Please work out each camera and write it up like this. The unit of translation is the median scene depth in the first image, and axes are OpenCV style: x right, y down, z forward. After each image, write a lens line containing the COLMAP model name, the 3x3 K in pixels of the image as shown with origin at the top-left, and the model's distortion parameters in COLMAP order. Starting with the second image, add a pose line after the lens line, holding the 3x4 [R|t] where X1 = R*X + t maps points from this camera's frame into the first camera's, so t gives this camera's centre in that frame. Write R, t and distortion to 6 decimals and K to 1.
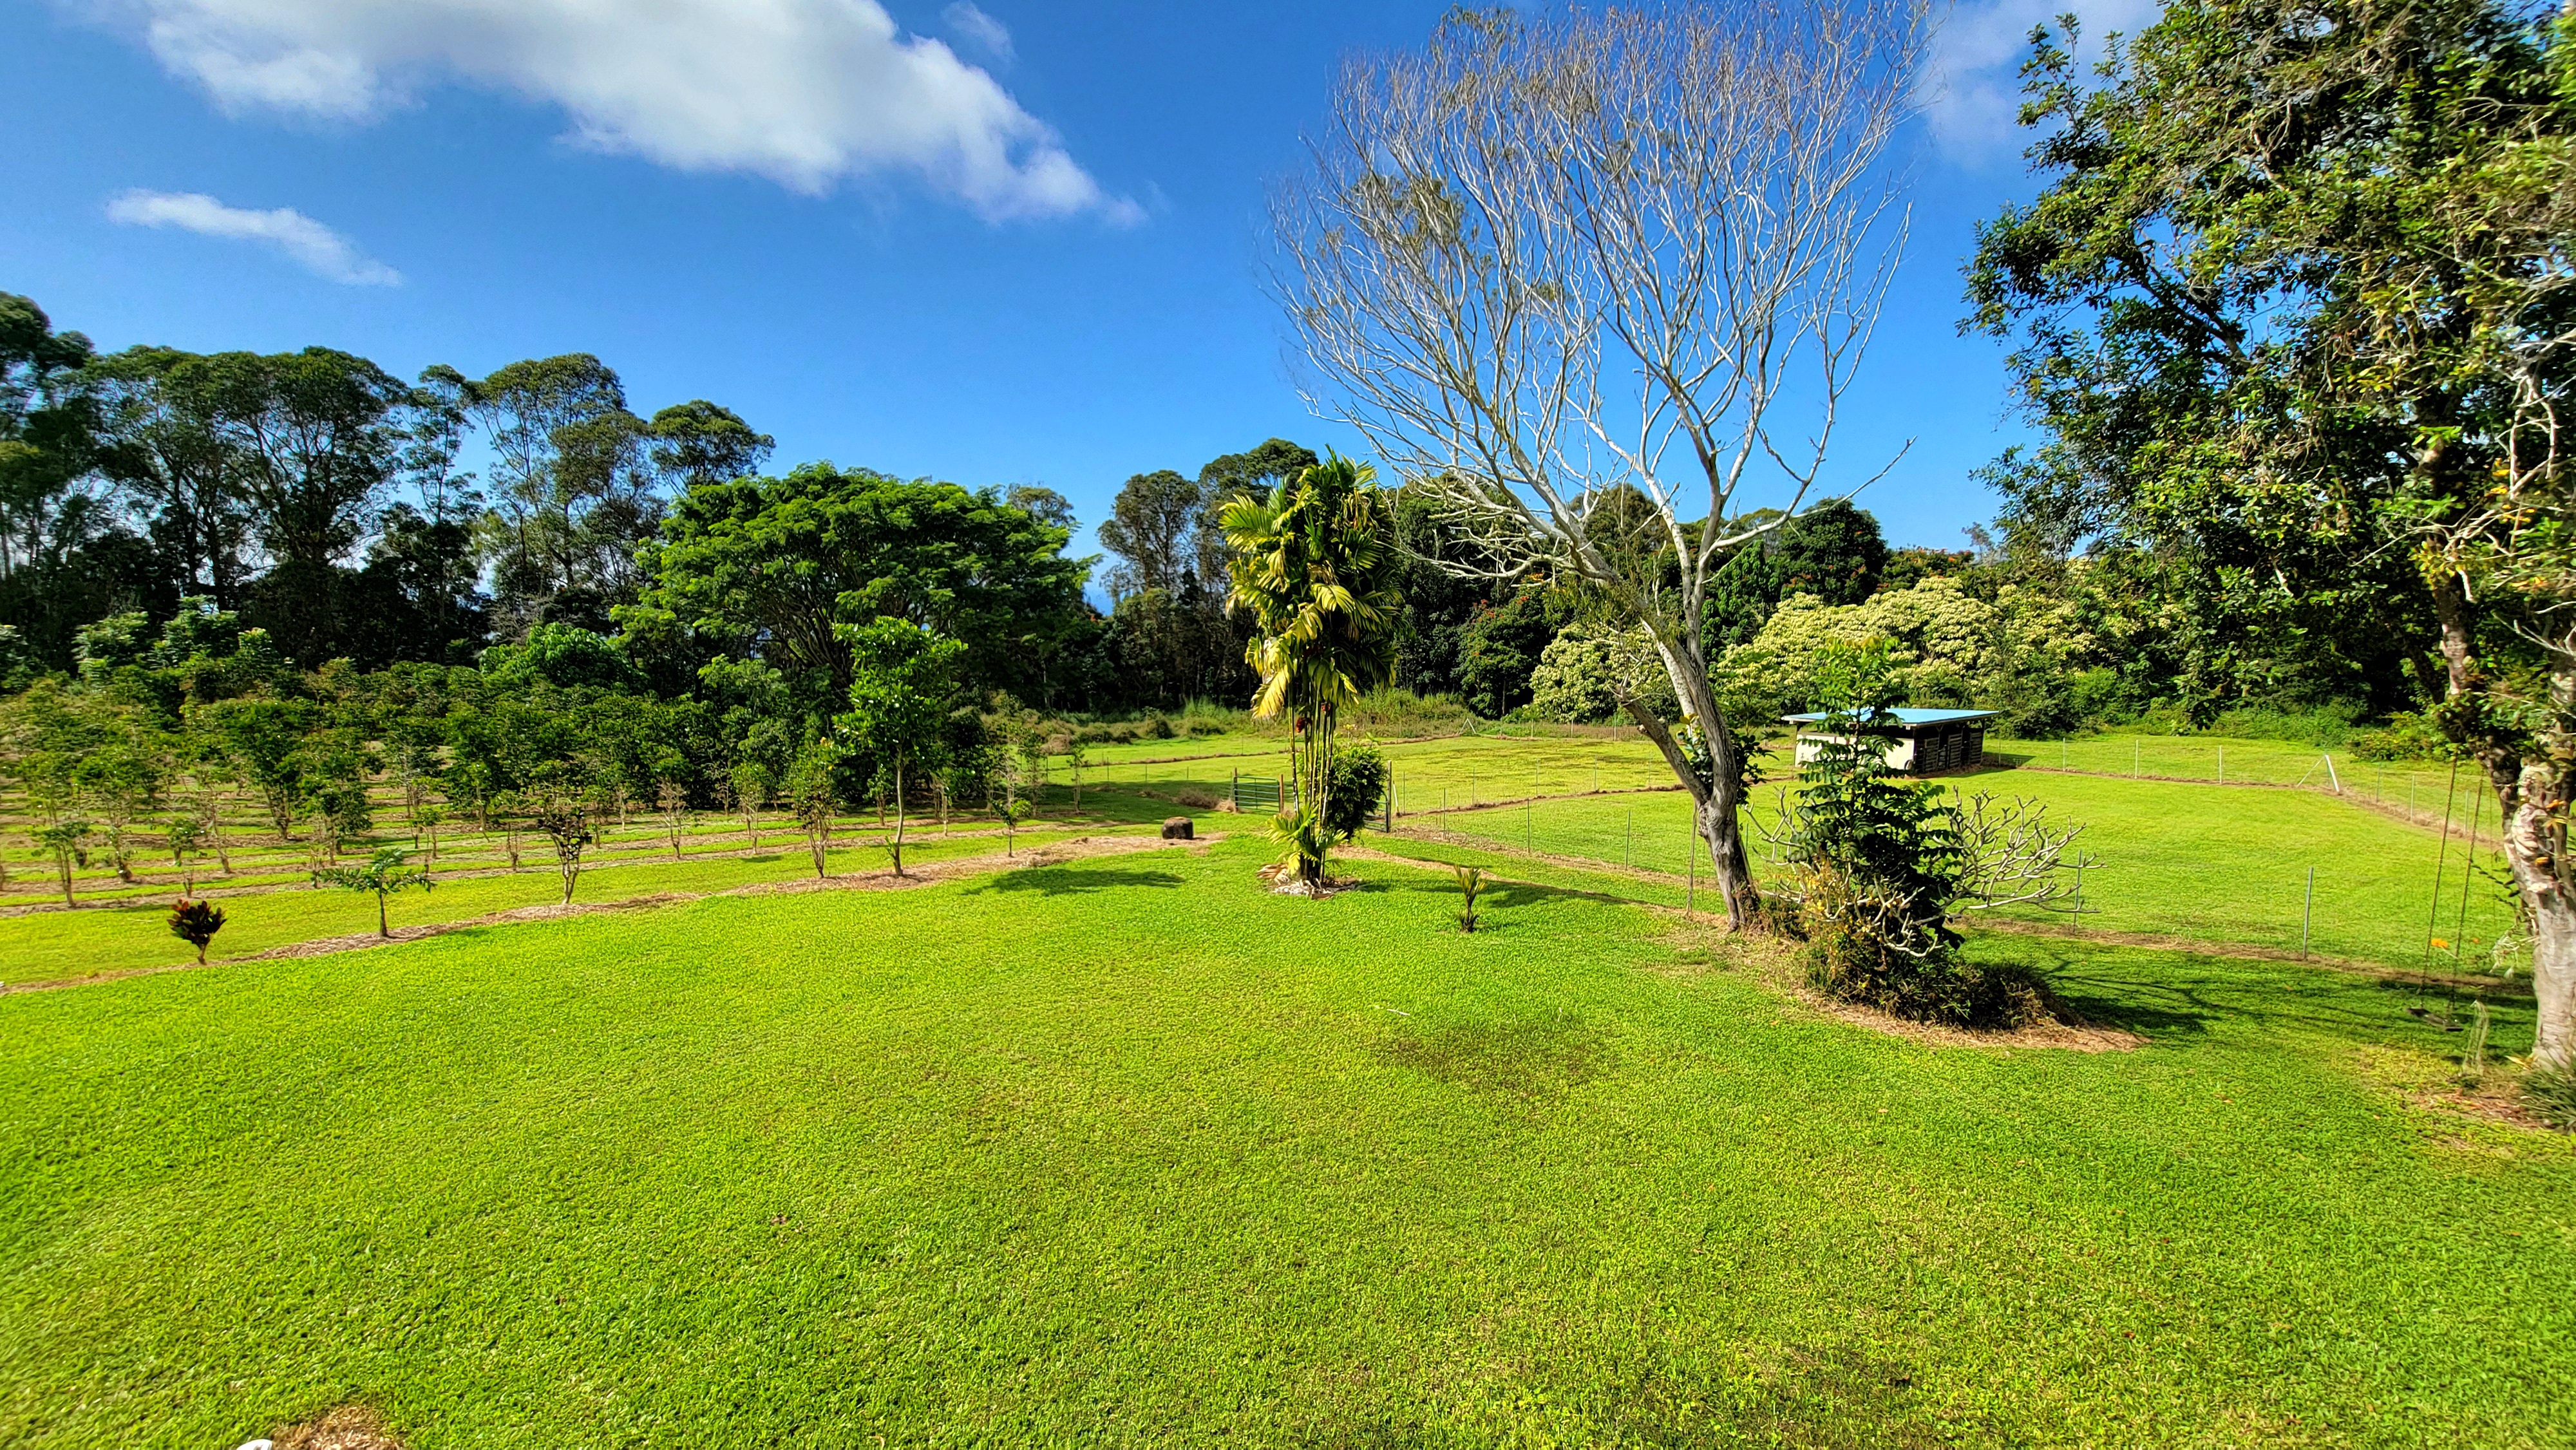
lens RADIAL K [[1052.3, 0, 1311.7], [0, 1052.3, 700.2], [0, 0, 1]] dist [0.002583, 0.000786]
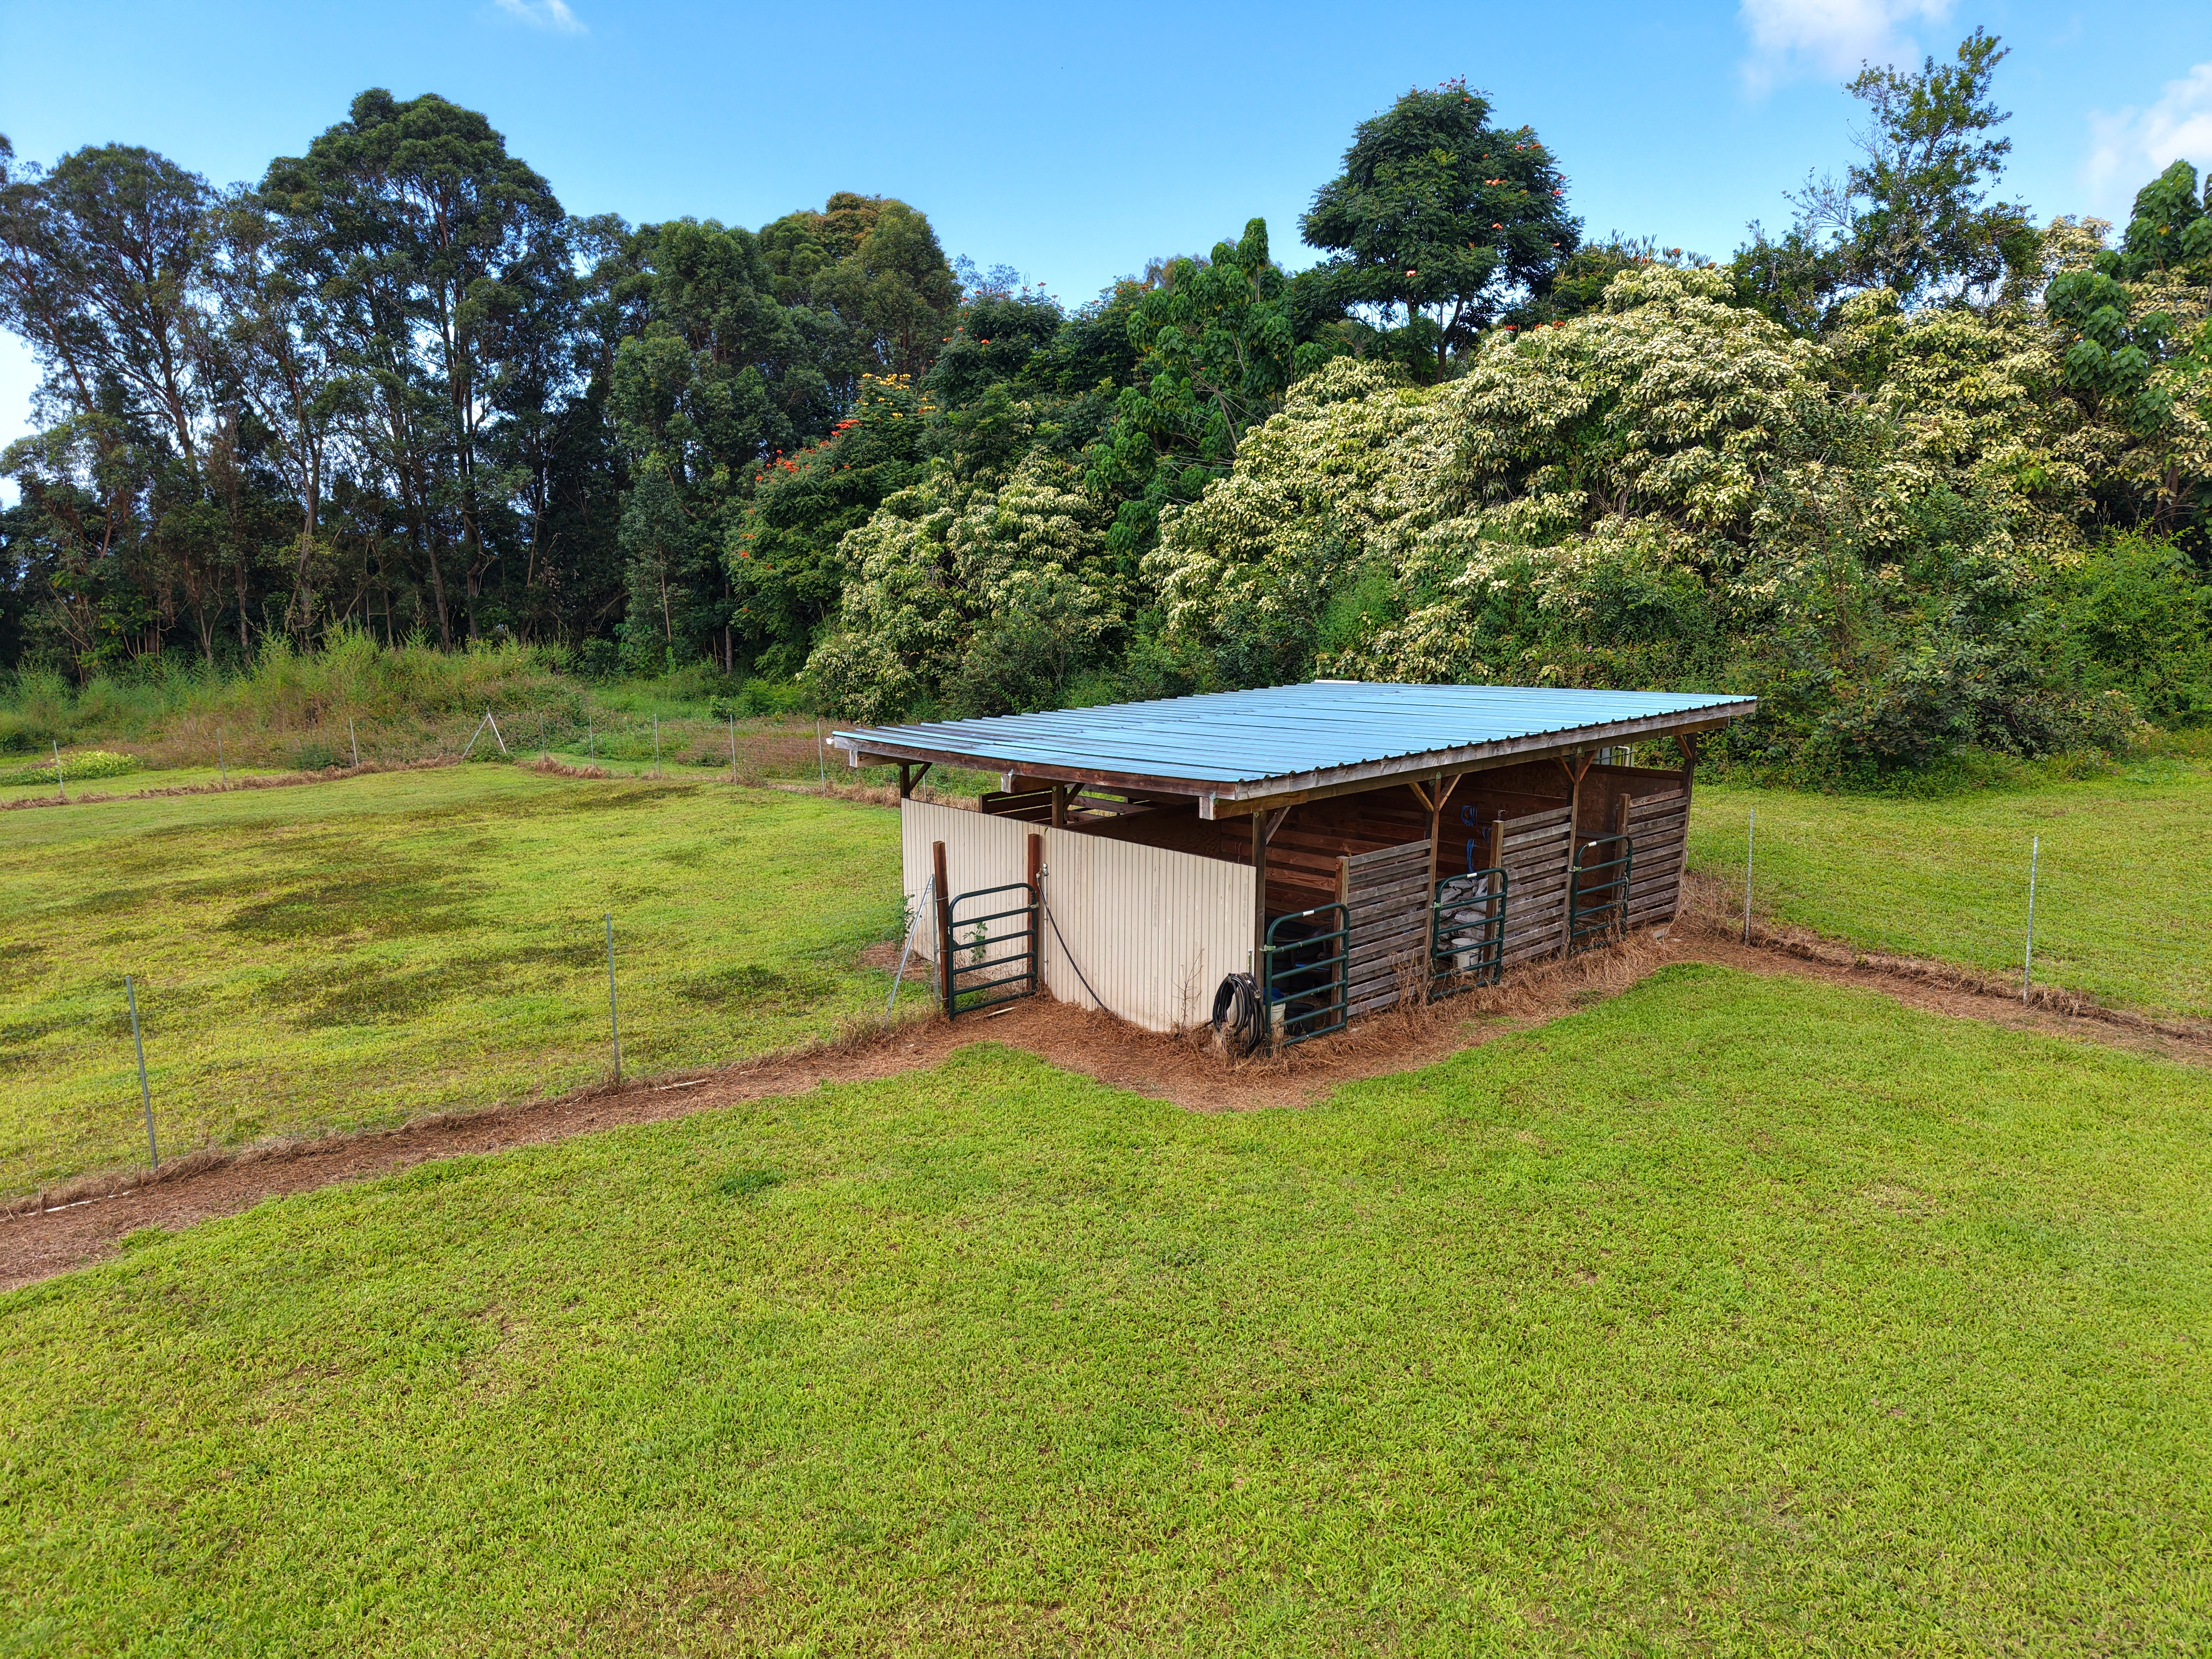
lens RADIAL K [[1487.7, 0, 1104.0], [0, 1487.7, 824.9], [0, 0, 1]] dist [0.008210, -0.002158]
pose [[0.996660, -0.026454, 0.077262, 0.375759], [0.017609, 0.993440, 0.112995, -0.000495], [-0.079744, -0.111257, 0.990587, 0.531501]]
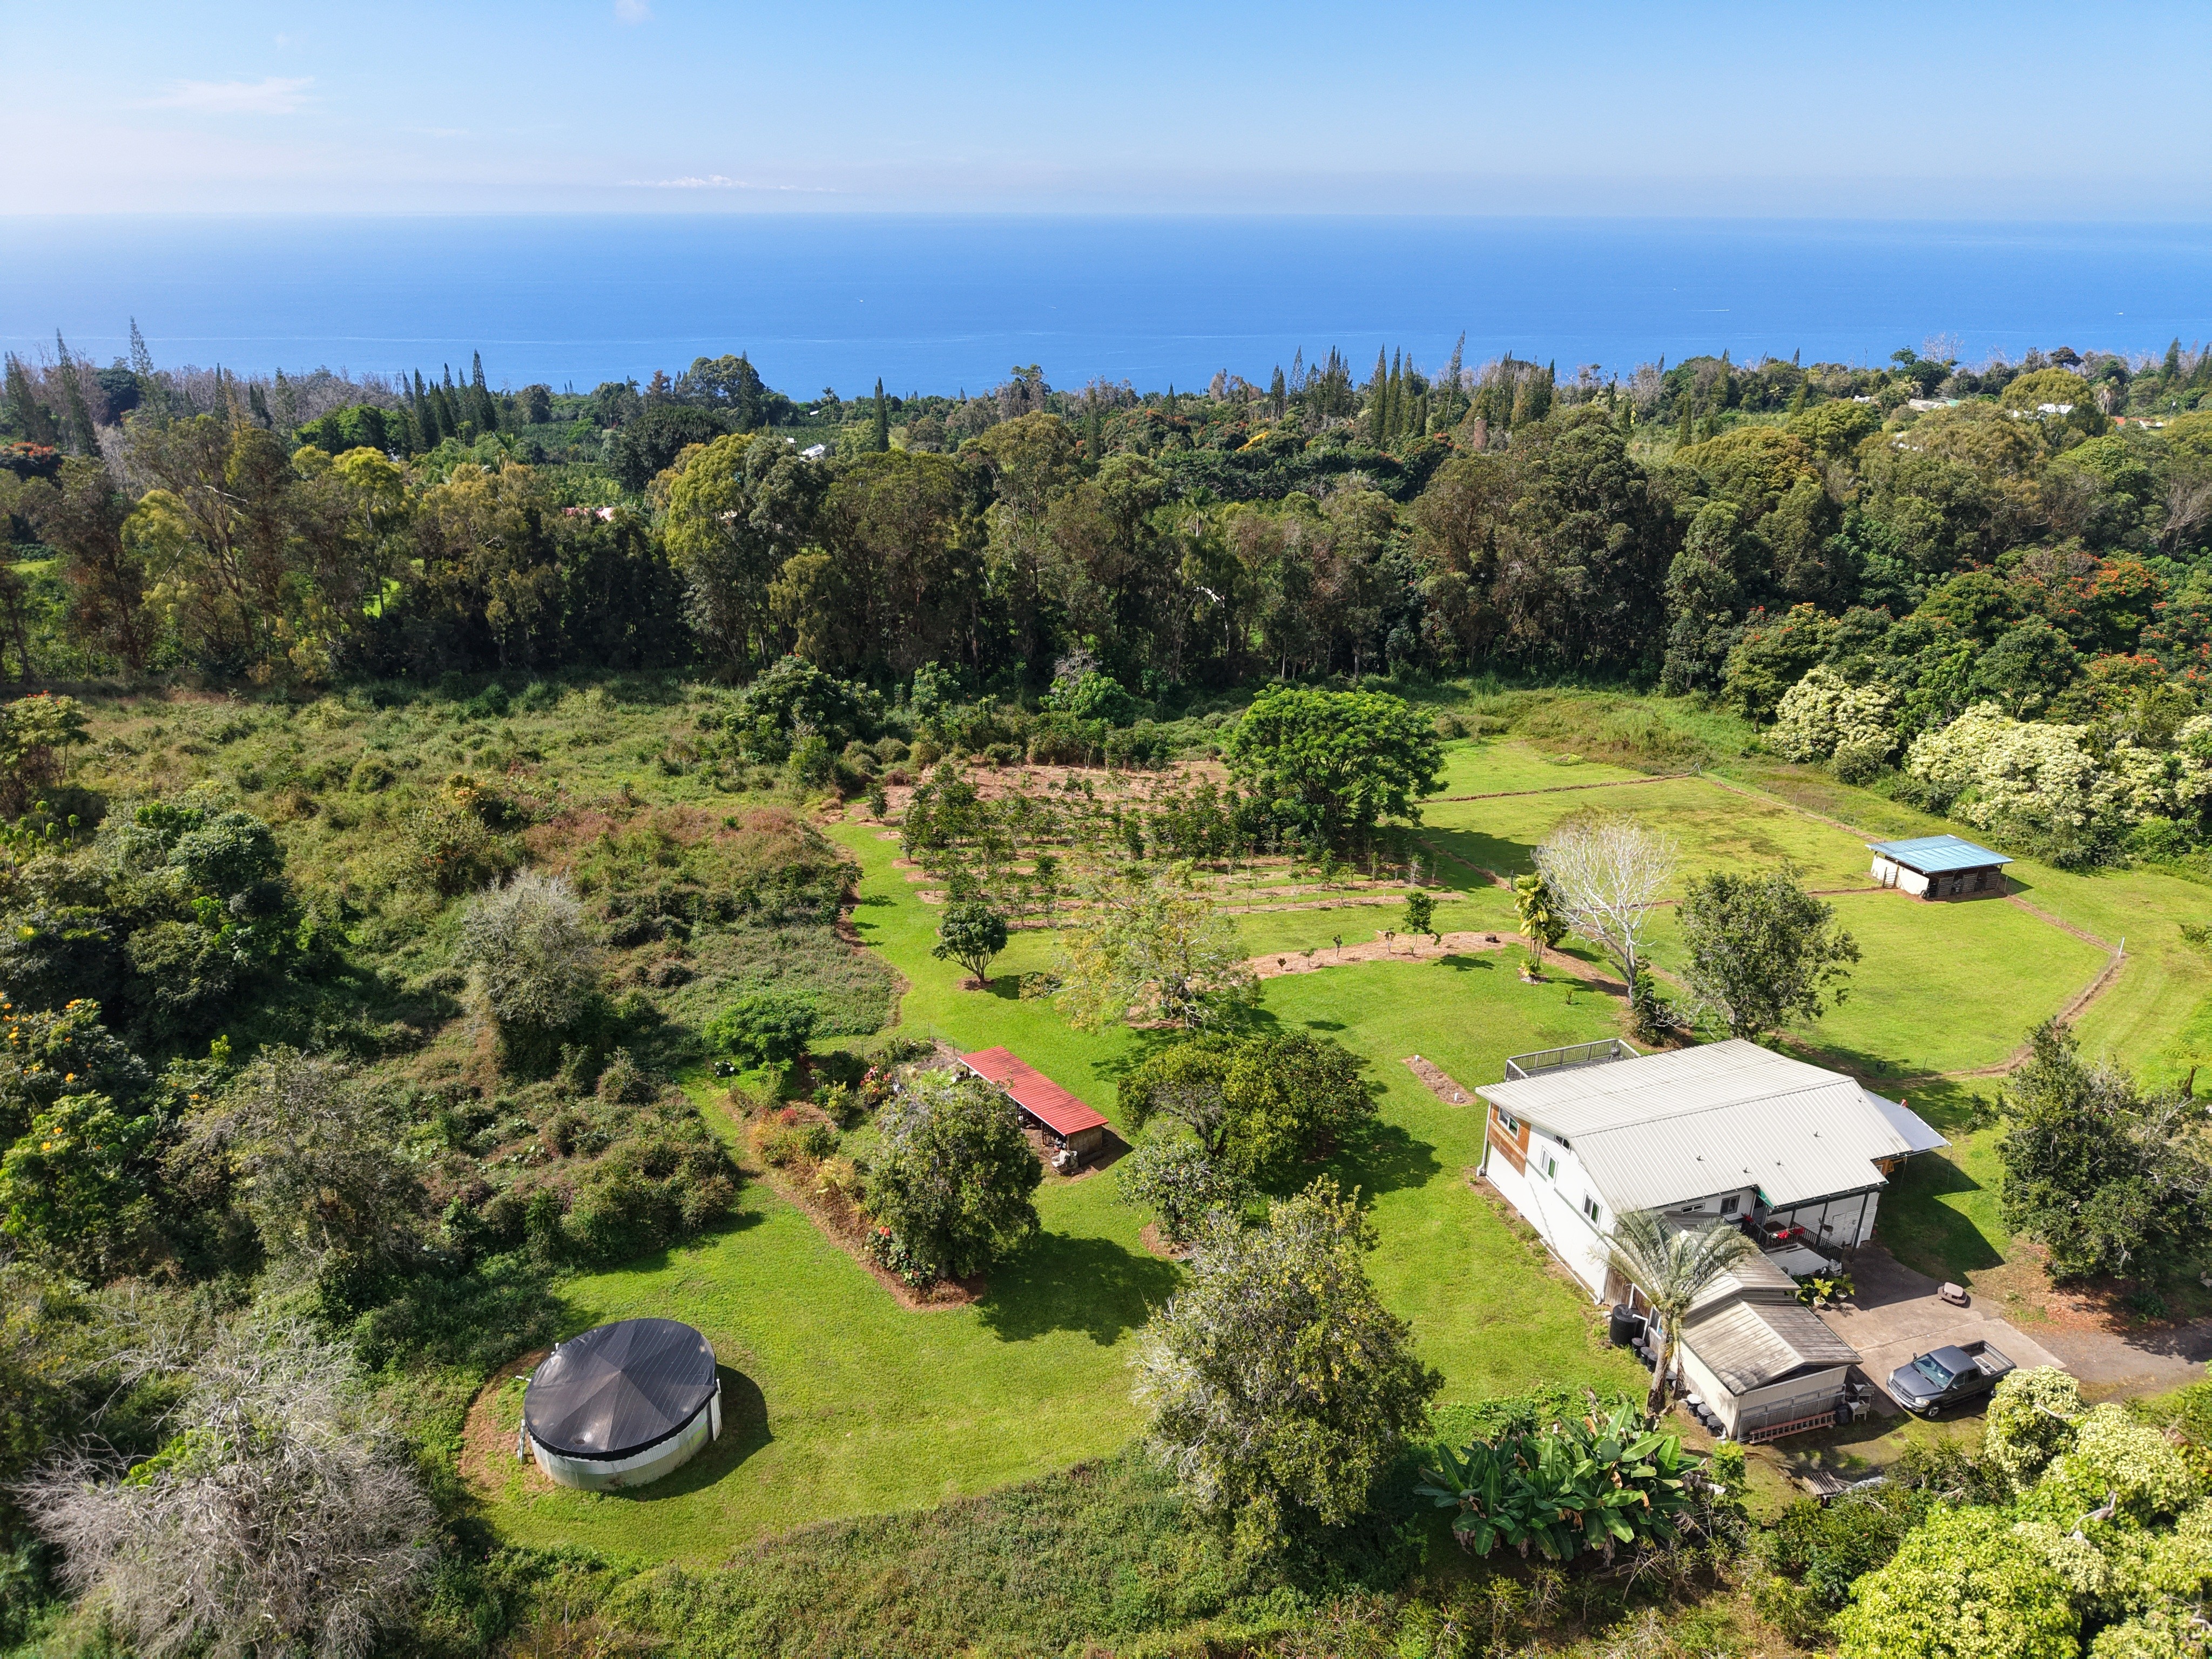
lens RADIAL K [[1497.4, 0, 1125.8], [0, 1497.4, 829.0], [0, 0, 1]] dist [0.002887, 0.002562]
pose [[0.948471, 0.120075, -0.293231, 0.035508], [-0.032950, 0.957776, 0.285622, -0.484422], [0.315146, -0.261243, 0.912379, -1.113817]]
